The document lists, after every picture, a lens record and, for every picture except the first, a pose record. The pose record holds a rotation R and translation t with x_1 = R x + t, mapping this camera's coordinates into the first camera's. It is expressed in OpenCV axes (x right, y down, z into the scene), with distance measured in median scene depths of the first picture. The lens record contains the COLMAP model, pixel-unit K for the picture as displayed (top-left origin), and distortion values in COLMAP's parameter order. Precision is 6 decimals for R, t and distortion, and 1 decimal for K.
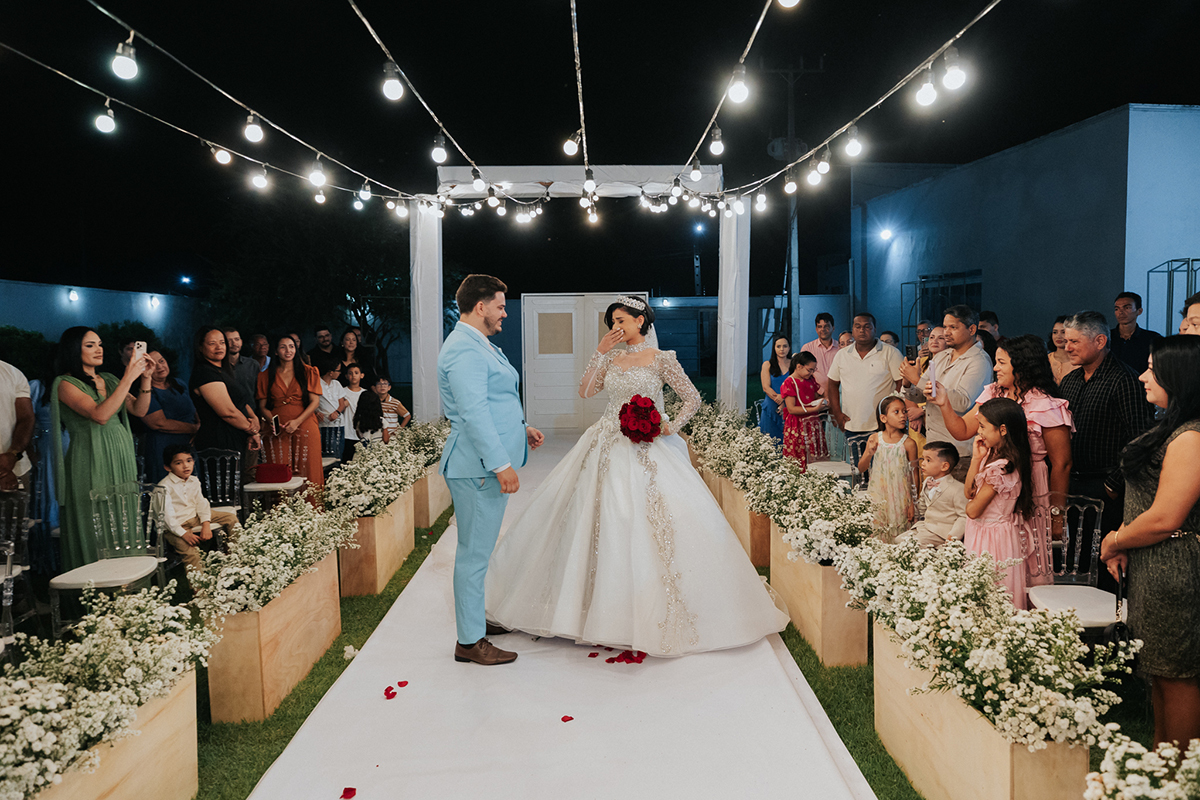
lens RADIAL K [[787.2, 0, 644.8], [0, 787.2, 383.7], [0, 0, 1]] dist [0.008216, 0.000602]
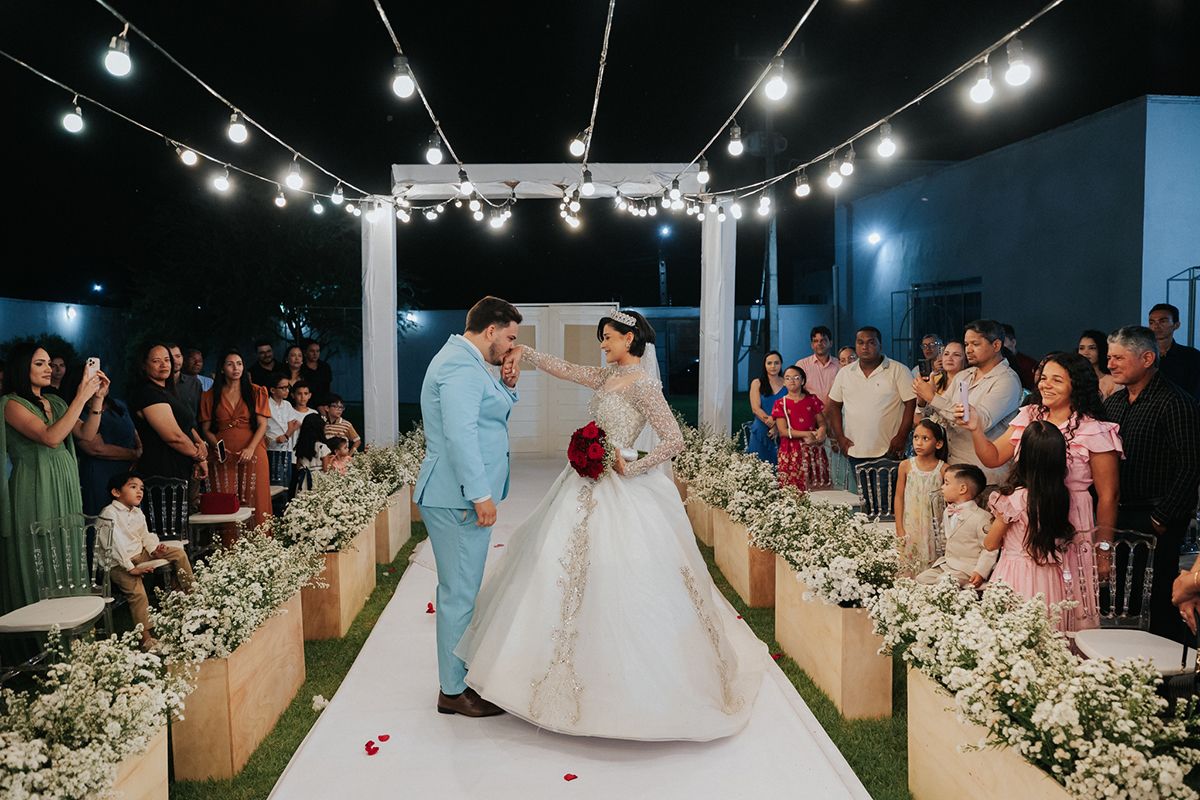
lens RADIAL K [[868.5, 0, 600.0], [0, 868.5, 400.0], [0, 0, 1]] dist [0.002963, 0.003901]
pose [[1.000000, 0.000008, -0.000621, -0.050815], [-0.000009, 0.999997, -0.002386, -0.005092], [0.000621, 0.002386, 0.999997, -0.000273]]
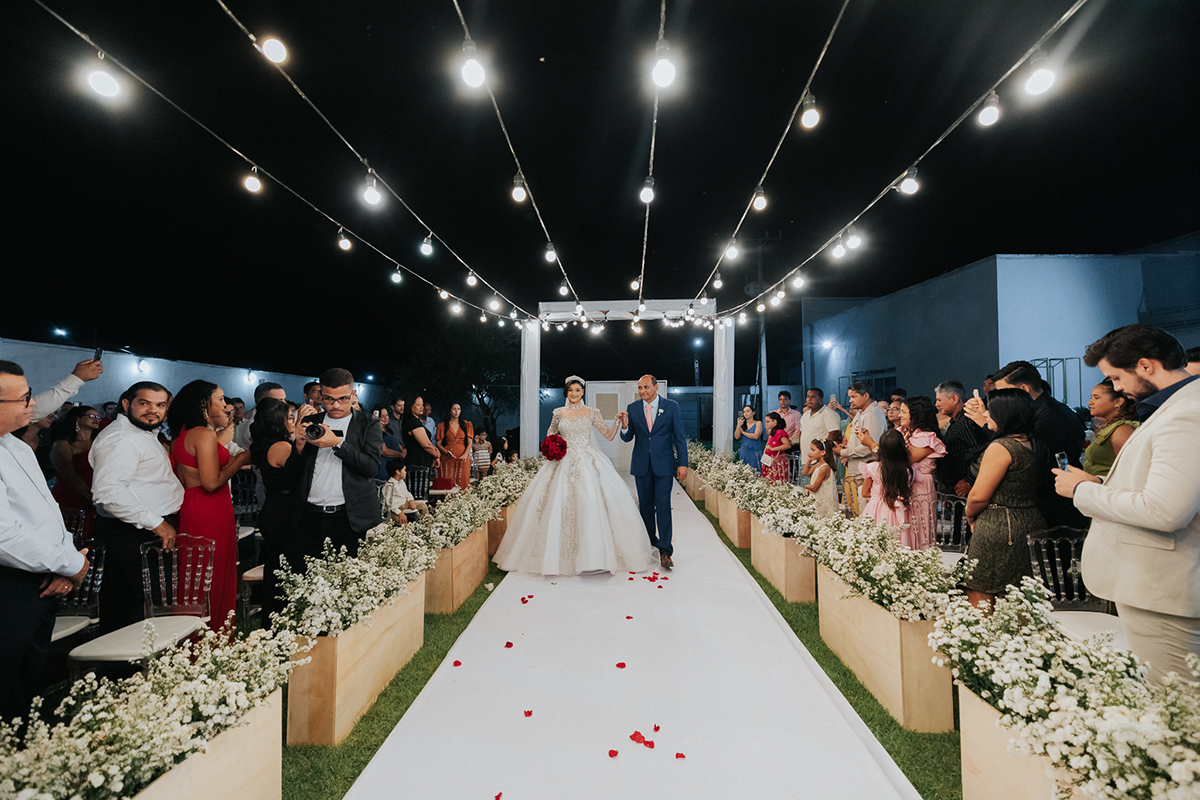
lens RADIAL K [[532.3, 0, 600.0], [0, 532.3, 400.0], [0, 0, 1]] dist [0.005673, -0.000732]
pose [[0.993745, 0.004131, -0.111593, -0.028242], [-0.014216, 0.995865, -0.089726, 0.052455], [0.110761, 0.090751, 0.989695, -0.138821]]
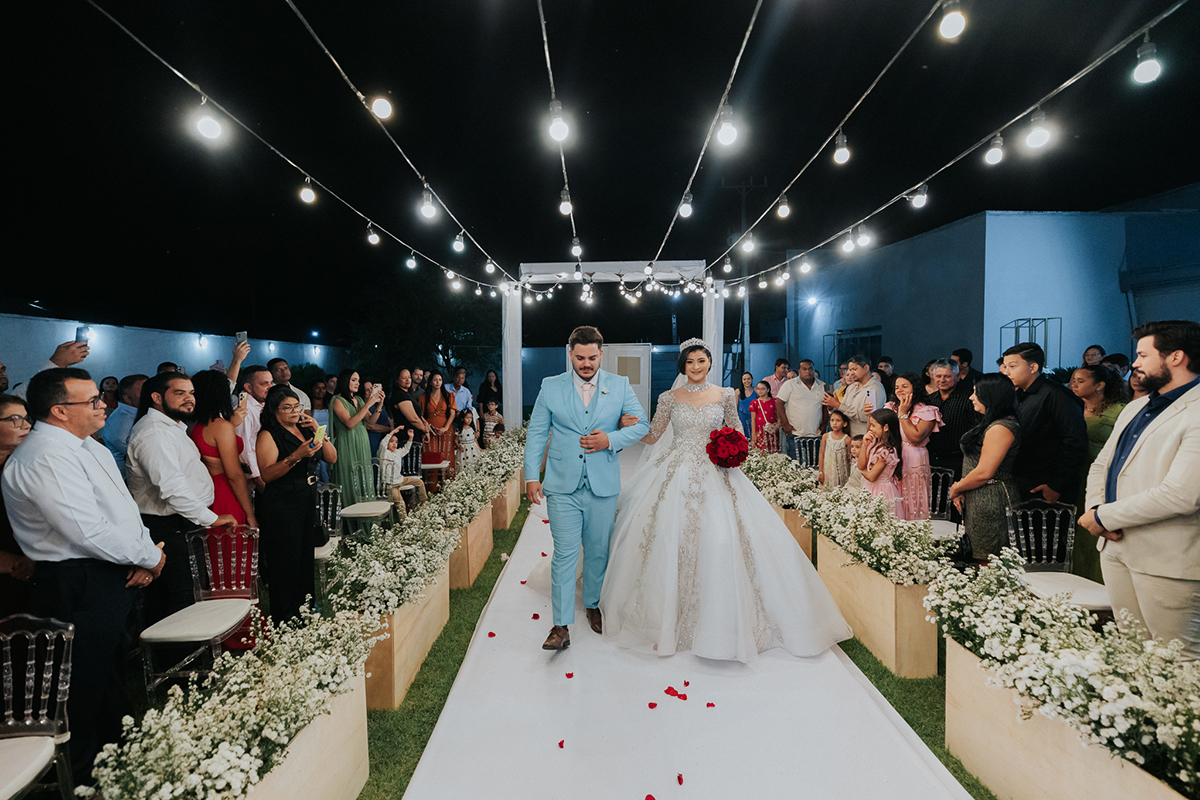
lens RADIAL K [[572.4, 0, 597.8], [0, 572.4, 399.5], [0, 0, 1]] dist [-0.001250, 0.000789]
pose [[0.998323, 0.001870, -0.057861, -0.100102], [-0.002638, 0.999910, -0.013189, 0.012676], [0.057831, 0.013320, 0.998238, -0.244200]]
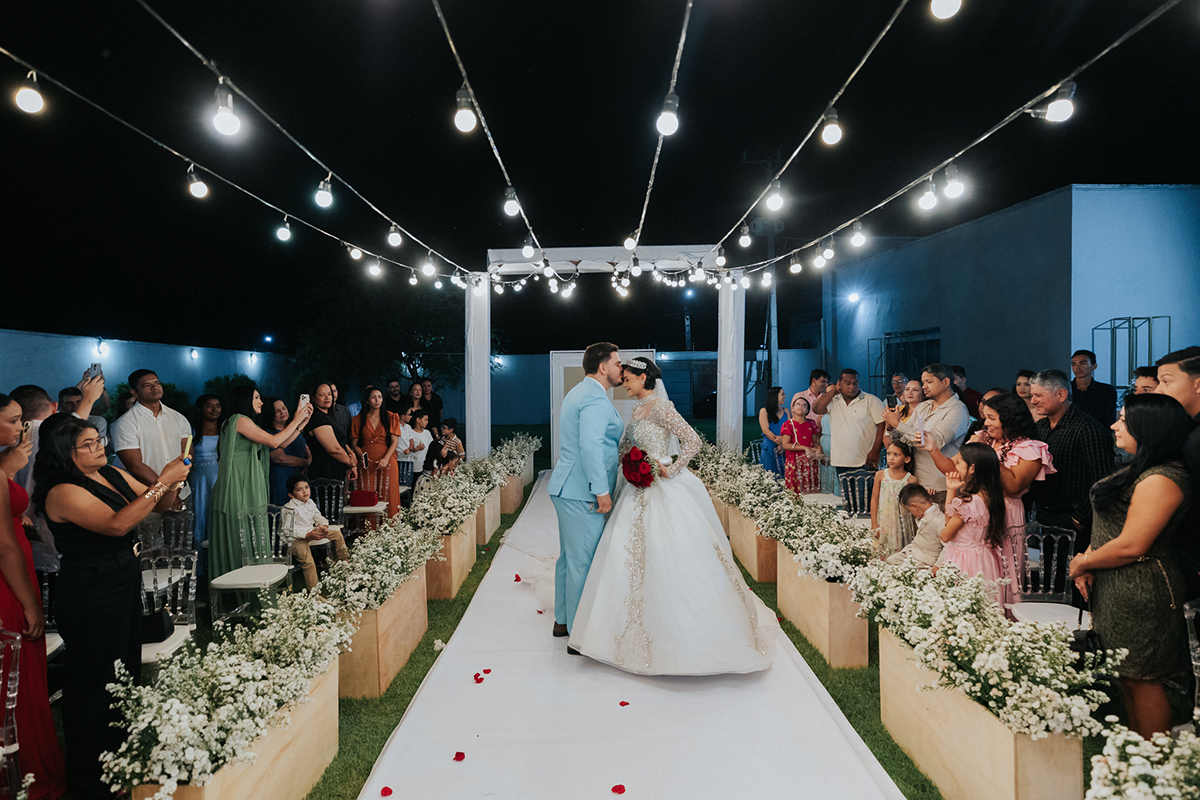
lens RADIAL K [[667.8, 0, 591.5], [0, 667.8, 399.1], [0, 0, 1]] dist [0.004689, -0.000197]
pose [[0.997453, 0.000043, -0.071323, -0.059640], [-0.002684, 0.999314, -0.036925, -0.008334], [0.071272, 0.037023, 0.996770, -0.046966]]
